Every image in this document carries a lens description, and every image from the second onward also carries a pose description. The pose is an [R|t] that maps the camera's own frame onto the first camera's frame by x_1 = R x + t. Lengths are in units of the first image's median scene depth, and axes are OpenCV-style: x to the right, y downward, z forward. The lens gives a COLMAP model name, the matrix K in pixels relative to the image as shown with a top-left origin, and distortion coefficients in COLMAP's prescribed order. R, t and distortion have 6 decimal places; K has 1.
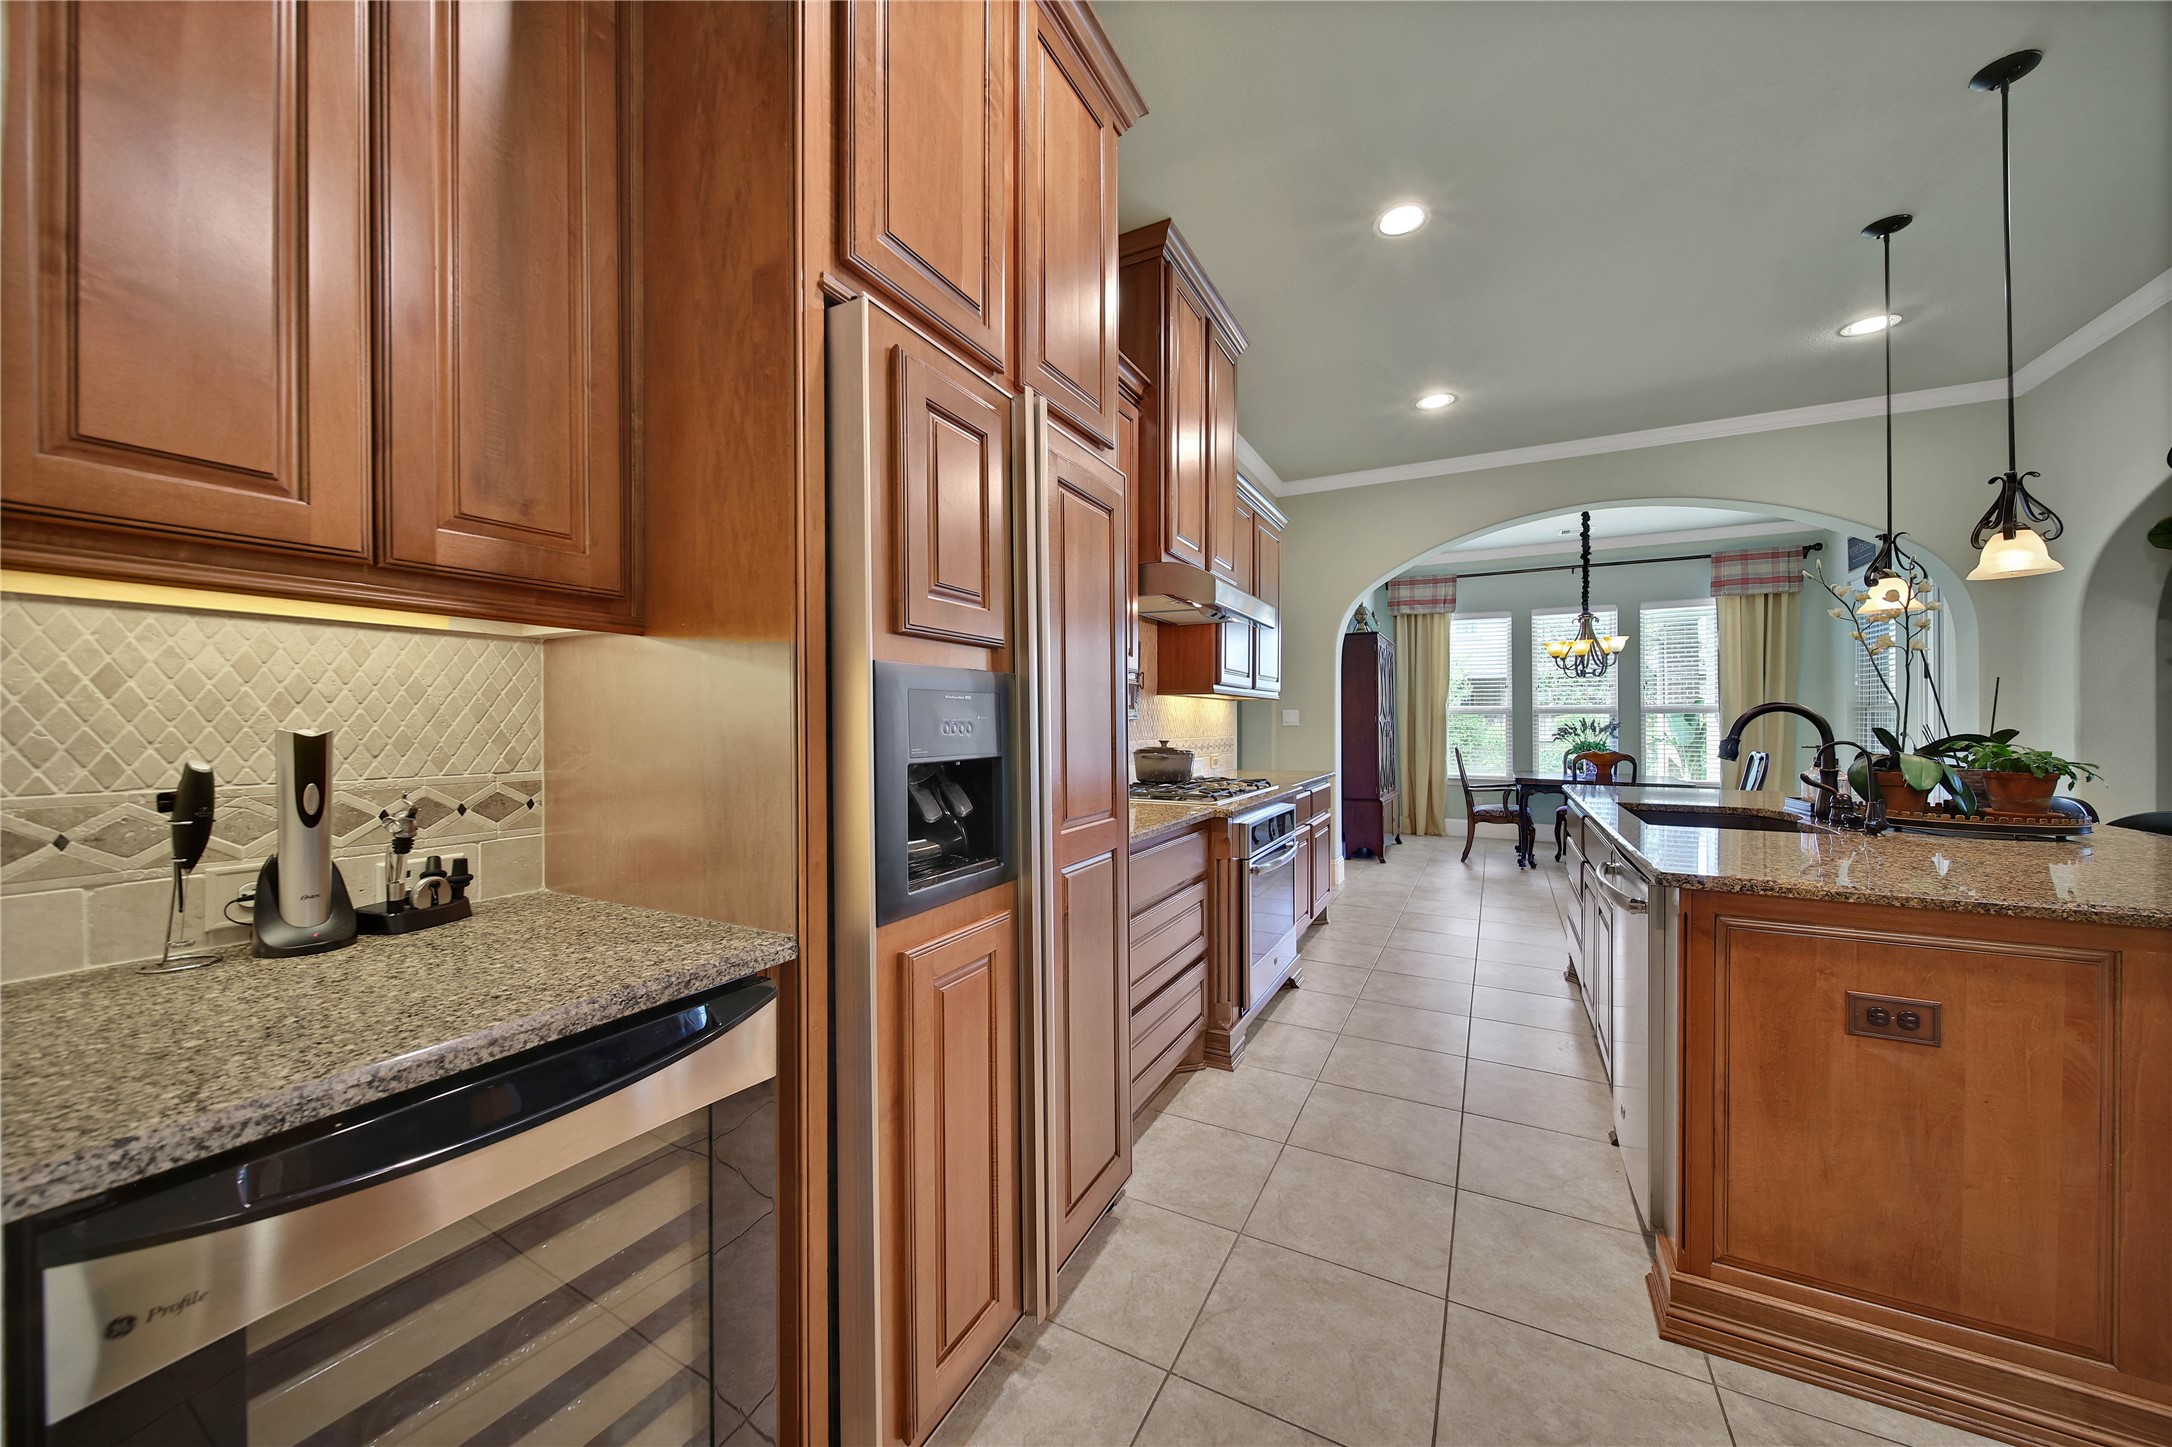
lens RADIAL K [[759.9, 0, 1092.9], [0, 759.9, 725.7], [0, 0, 1]] dist [-0.000770, -0.000994]
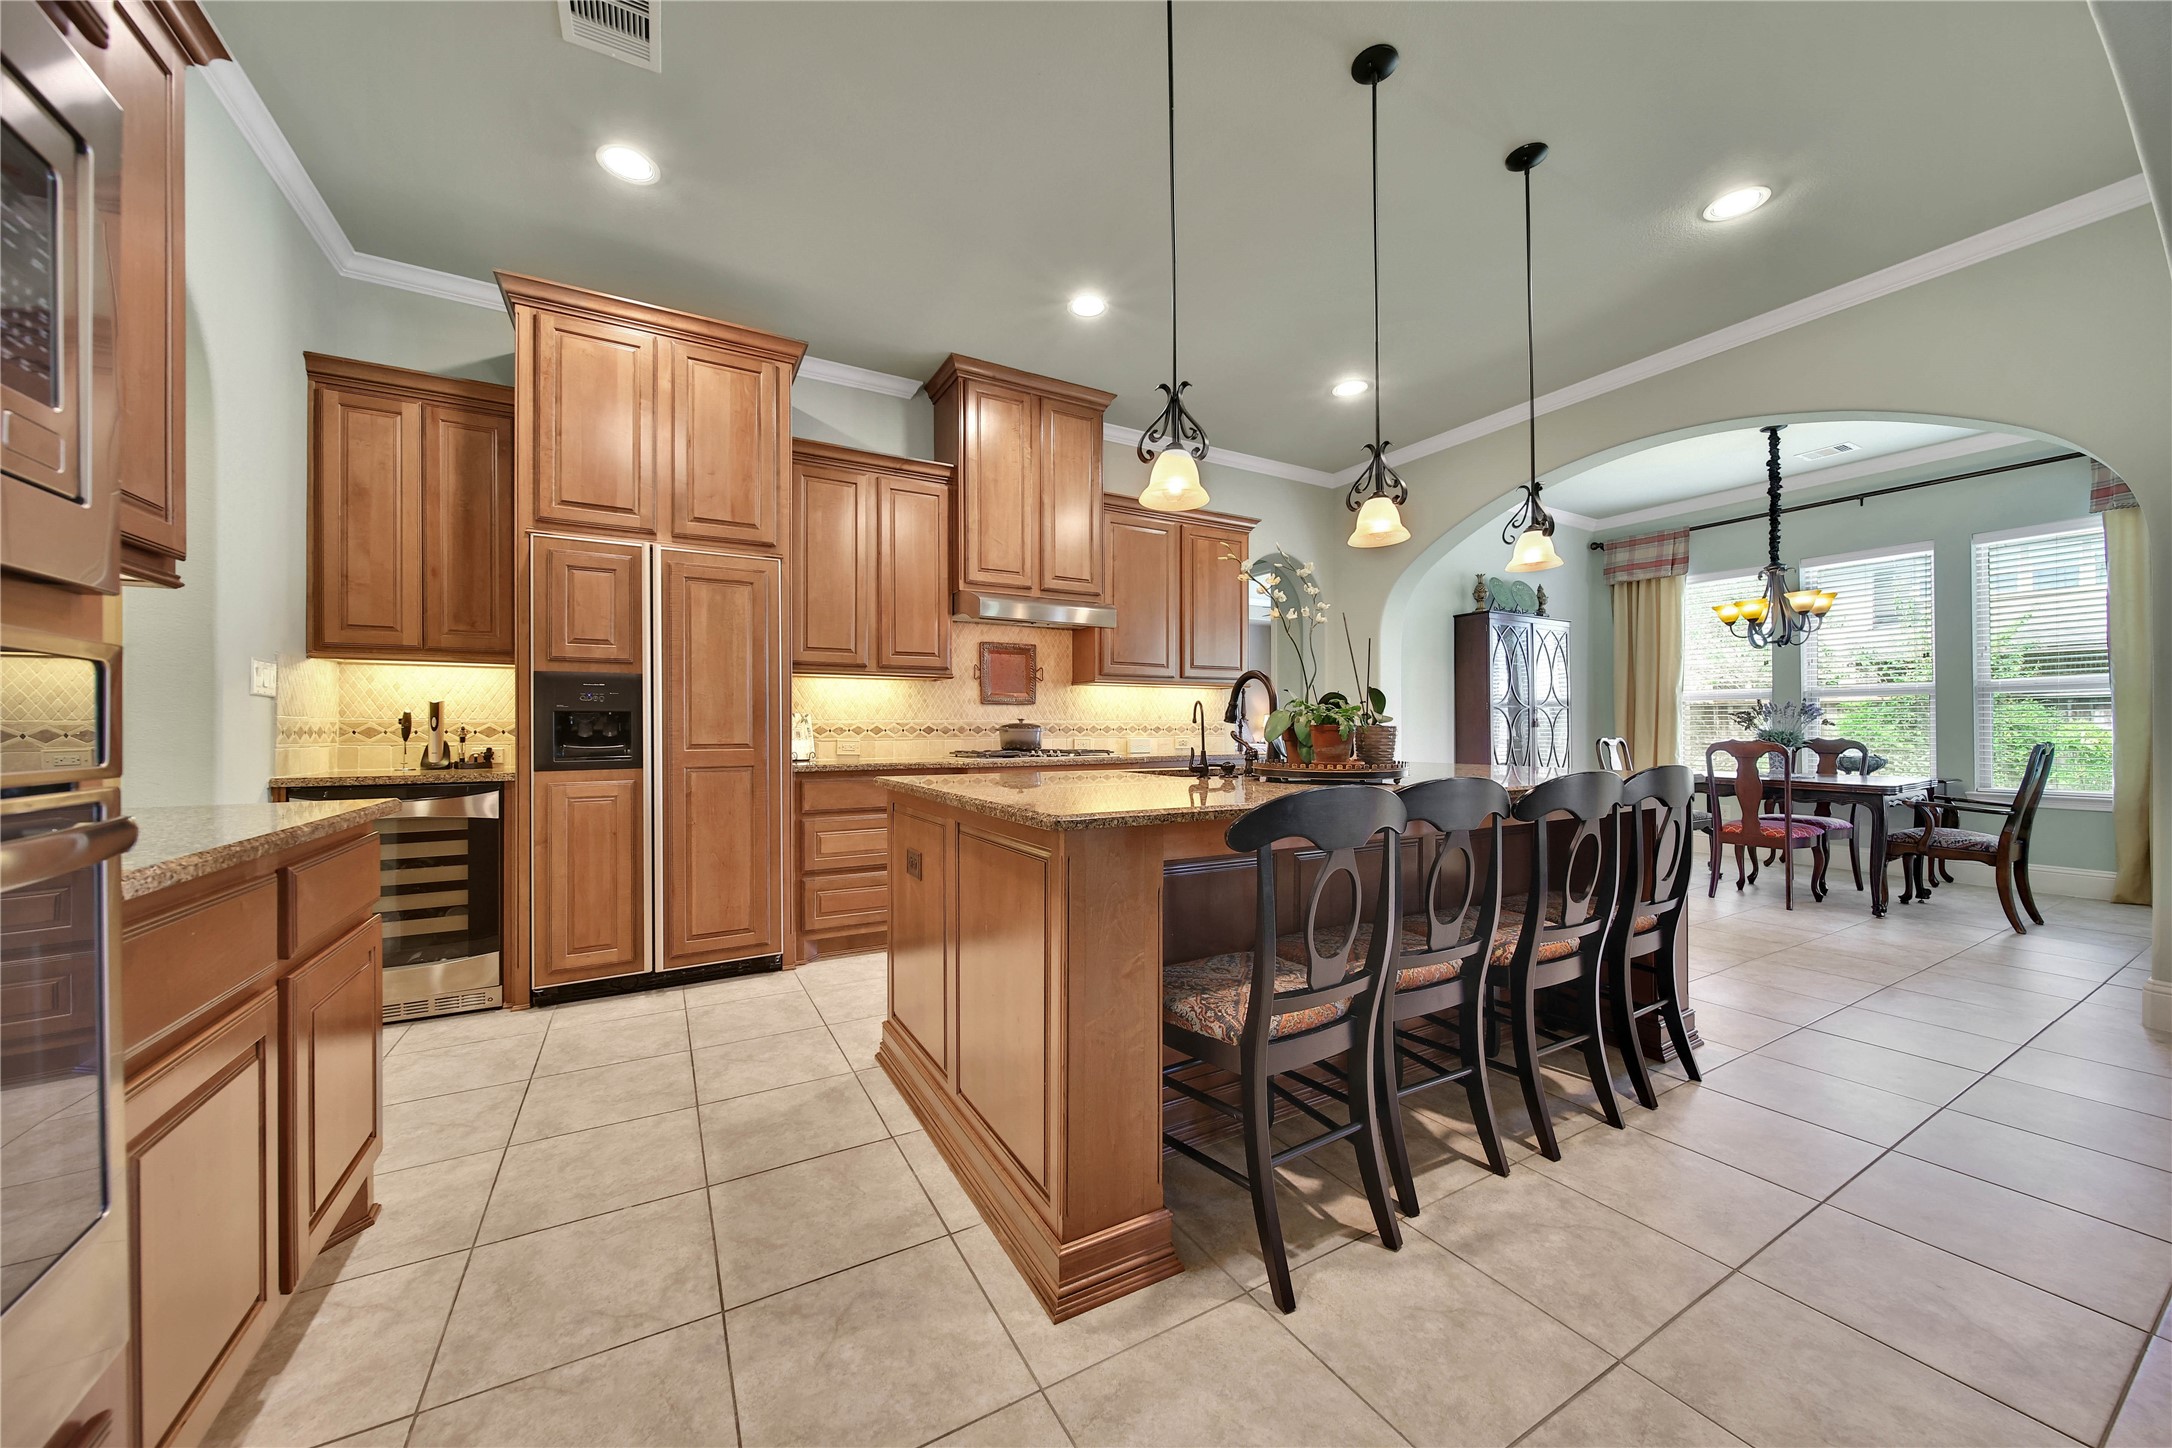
lens RADIAL K [[759.9, 0, 1083.7], [0, 759.9, 730.8], [0, 0, 1]] dist [-0.000770, -0.000994]
pose [[0.846253, -0.000015, -0.532781, 0.463349], [0.001242, 0.999997, 0.001944, 0.020004], [0.532780, -0.002307, 0.846251, -0.037578]]
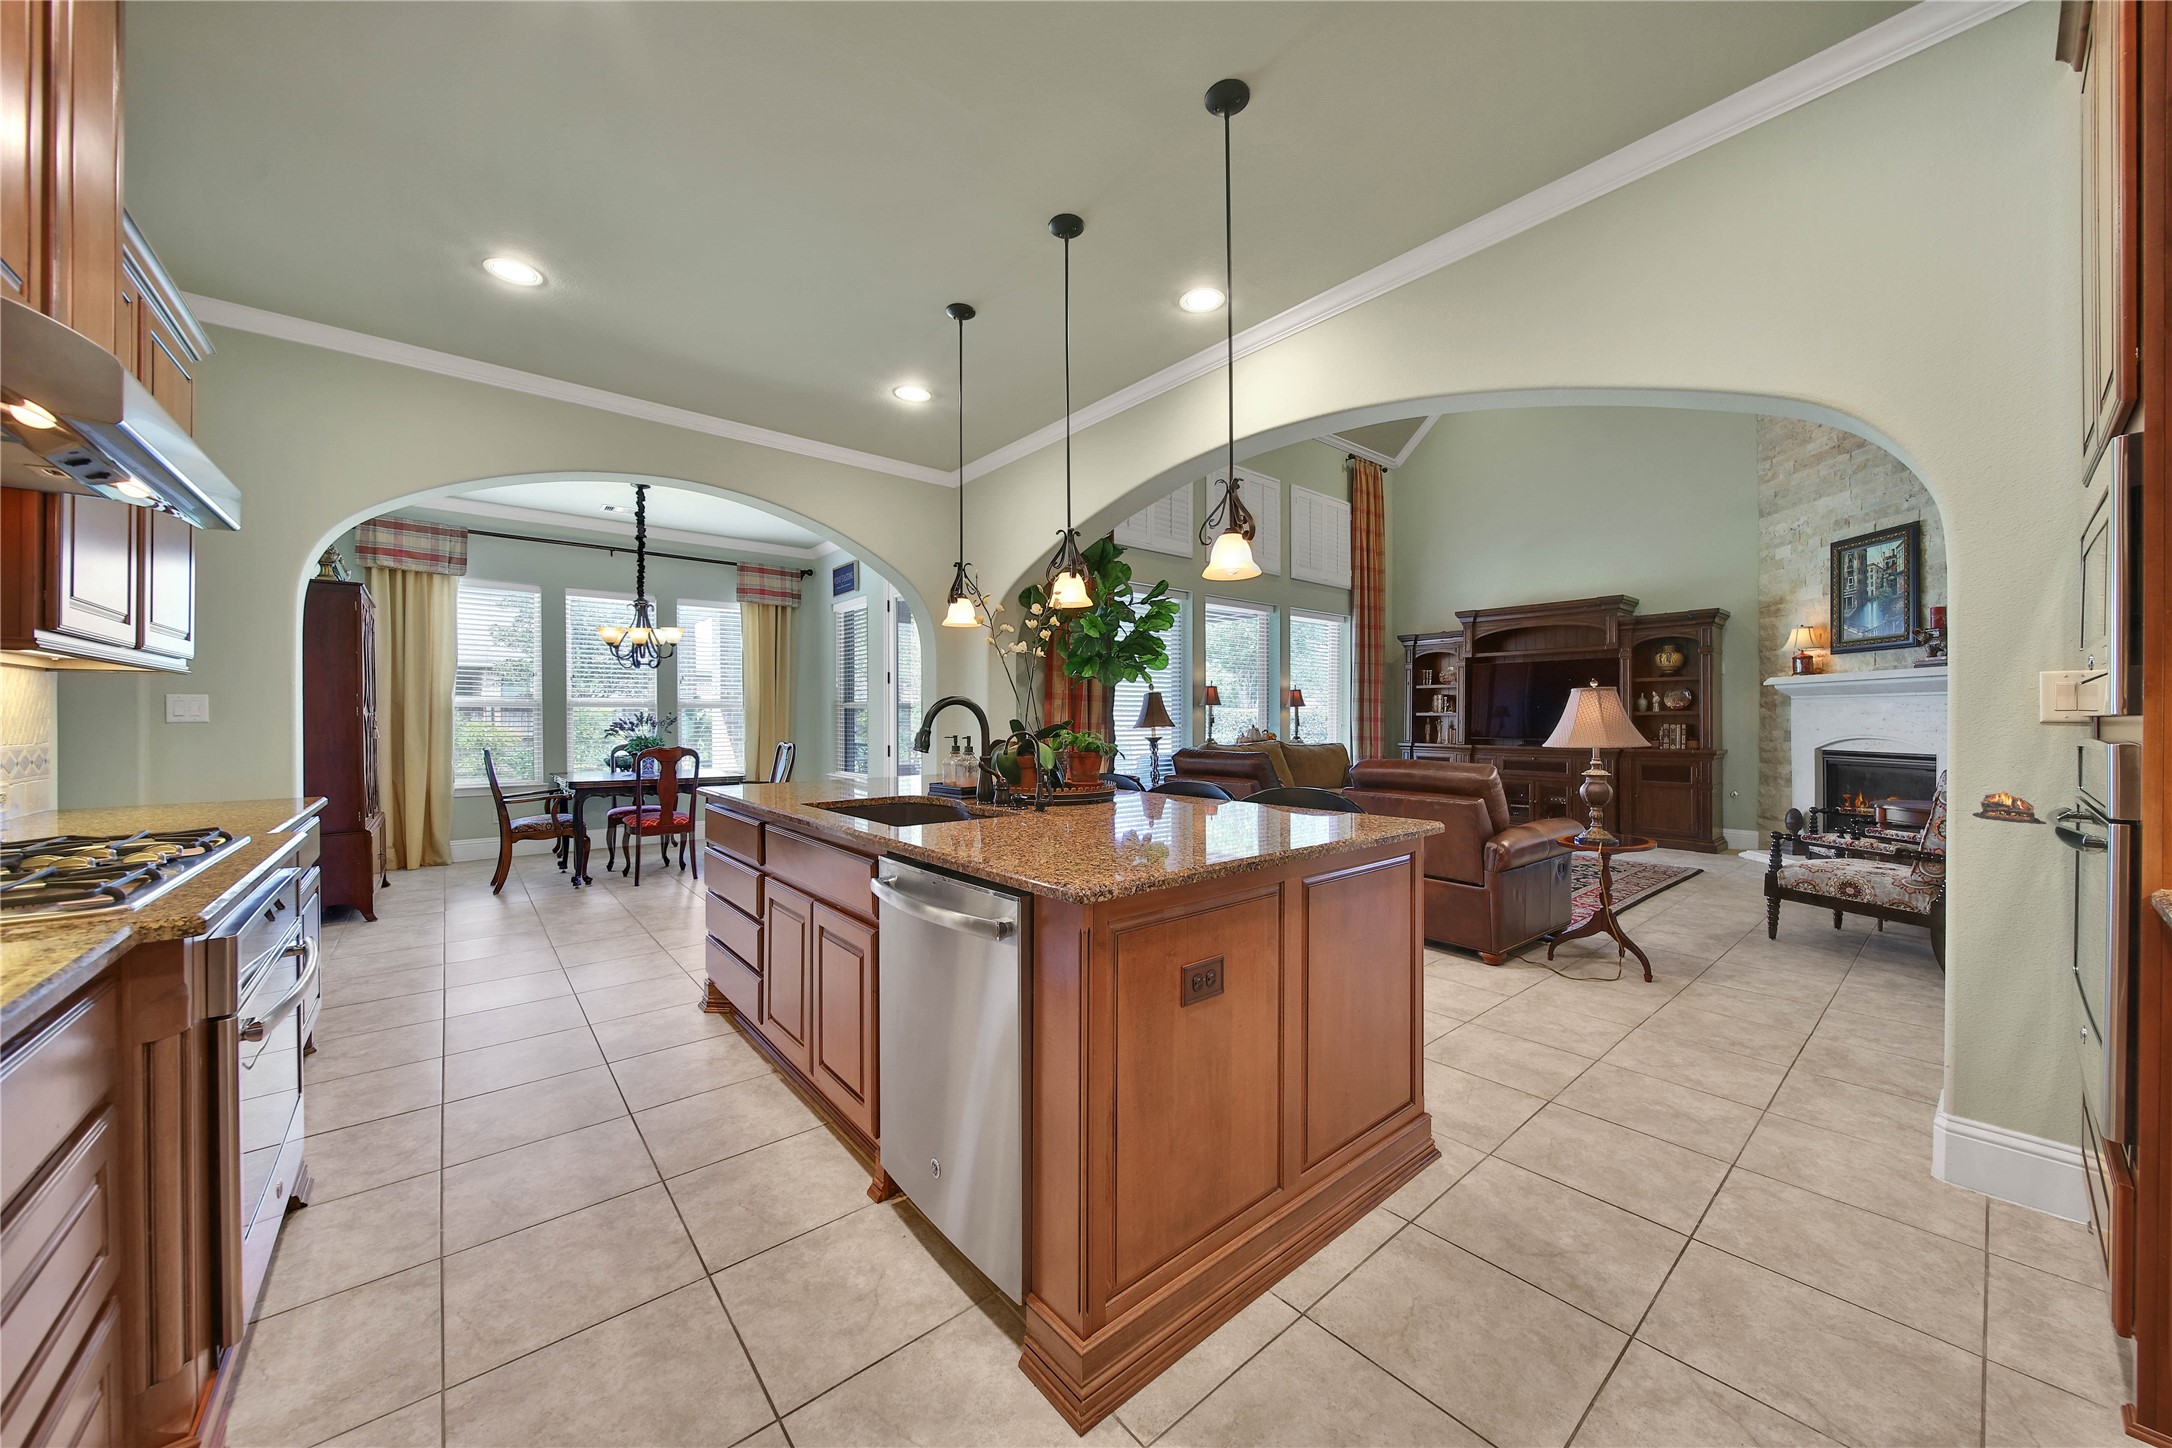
lens RADIAL K [[759.9, 0, 1067.9], [0, 759.9, 719.6], [0, 0, 1]] dist [-0.000770, -0.000994]
pose [[0.385440, -0.002445, 0.922730, -0.009941], [0.003800, 0.999992, 0.001063, 0.000398], [-0.922725, 0.003096, 0.385446, 0.156926]]
